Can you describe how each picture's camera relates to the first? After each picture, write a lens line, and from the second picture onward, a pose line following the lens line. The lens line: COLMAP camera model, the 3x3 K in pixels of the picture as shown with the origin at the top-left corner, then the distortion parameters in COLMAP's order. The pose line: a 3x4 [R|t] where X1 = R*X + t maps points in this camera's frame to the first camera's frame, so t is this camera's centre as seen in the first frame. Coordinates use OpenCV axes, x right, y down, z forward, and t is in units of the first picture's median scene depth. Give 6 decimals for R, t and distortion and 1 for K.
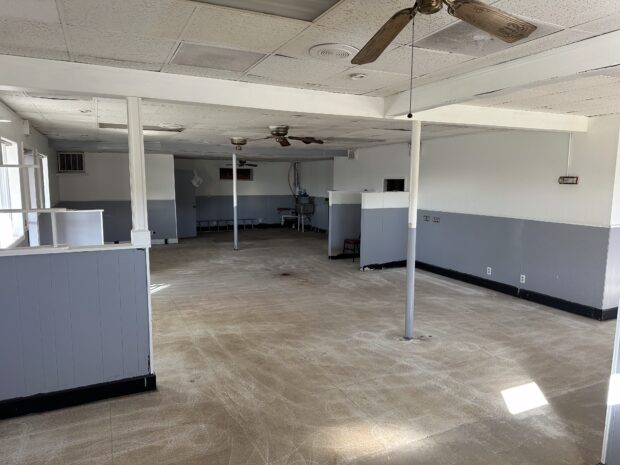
lens RADIAL K [[434.3, 0, 309.0], [0, 434.3, 233.0], [0, 0, 1]] dist [0.054217, -0.071561]
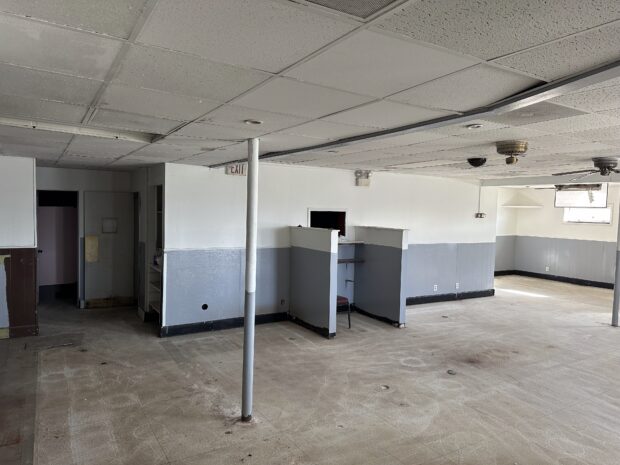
lens RADIAL K [[434.3, 0, 304.8], [0, 434.3, 233.4], [0, 0, 1]] dist [0.054217, -0.071561]
pose [[-0.101242, -0.061787, 0.992941, -1.014452], [0.093369, 0.993074, 0.071316, -0.249517], [-0.990471, 0.099930, -0.094772, 1.953557]]
